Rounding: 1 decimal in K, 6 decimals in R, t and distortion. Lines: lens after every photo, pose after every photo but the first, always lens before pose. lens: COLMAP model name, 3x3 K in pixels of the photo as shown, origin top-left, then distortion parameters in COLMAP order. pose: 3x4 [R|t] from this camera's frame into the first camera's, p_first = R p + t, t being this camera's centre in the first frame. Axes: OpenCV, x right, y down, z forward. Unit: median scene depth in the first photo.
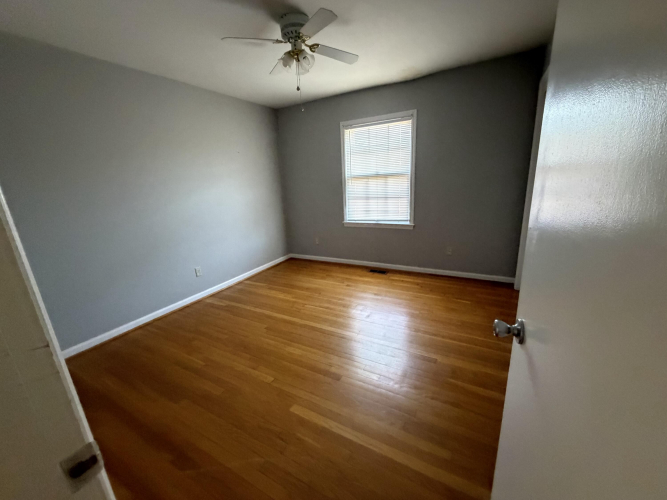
lens RADIAL K [[265.9, 0, 331.2], [0, 265.9, 249.4], [0, 0, 1]] dist [0.000658, -0.000057]
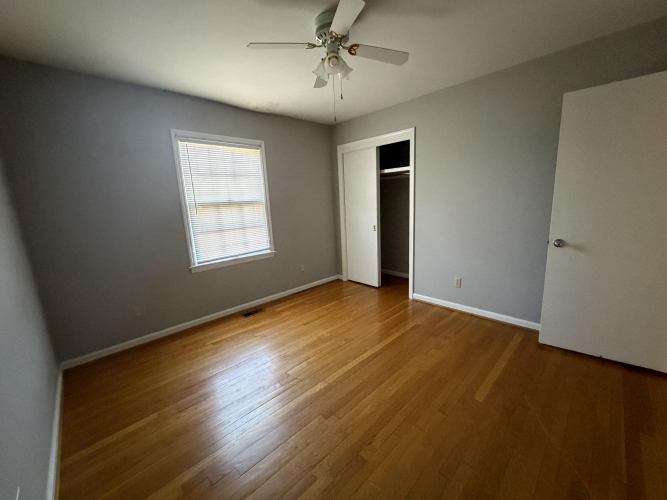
lens RADIAL K [[265.9, 0, 331.2], [0, 265.9, 249.4], [0, 0, 1]] dist [0.000658, -0.000057]
pose [[0.291167, -0.136384, 0.946901, -0.570066], [0.273073, 0.960456, 0.054367, -0.096623], [-0.916871, 0.242744, 0.316896, 0.478241]]
